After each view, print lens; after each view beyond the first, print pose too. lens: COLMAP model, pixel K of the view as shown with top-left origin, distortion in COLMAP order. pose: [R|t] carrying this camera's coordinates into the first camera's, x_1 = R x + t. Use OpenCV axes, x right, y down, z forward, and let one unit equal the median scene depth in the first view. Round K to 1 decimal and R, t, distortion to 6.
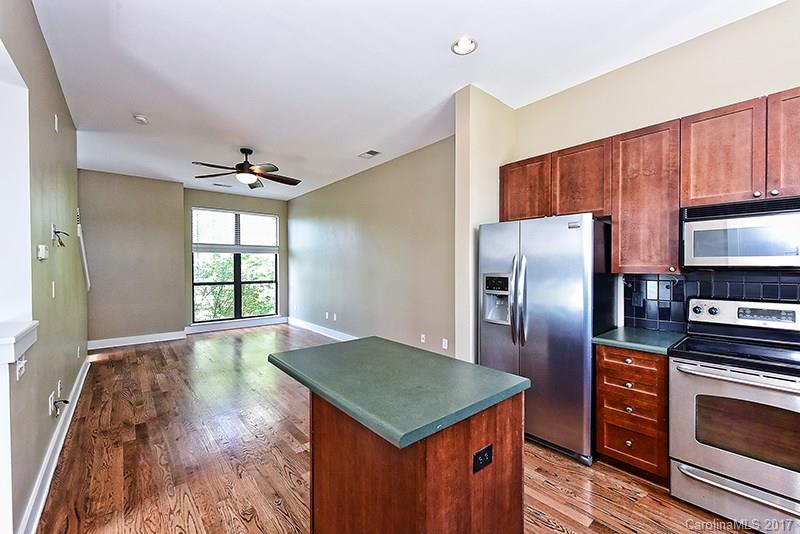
lens RADIAL K [[327.9, 0, 399.6], [0, 327.9, 268.5], [0, 0, 1]] dist [0.003334, 0.000064]
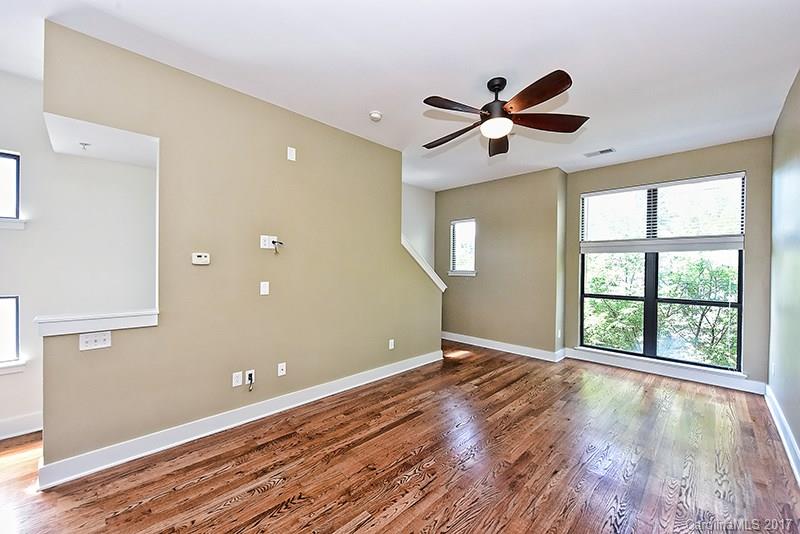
lens RADIAL K [[313.6, 0, 399.6], [0, 313.6, 273.4], [0, 0, 1]] dist [0.006991, -0.000085]
pose [[0.080808, 0.021729, -0.996493, 0.073439], [-0.015218, 0.999673, 0.020565, -0.012830], [0.996613, 0.013503, 0.081112, 0.554921]]
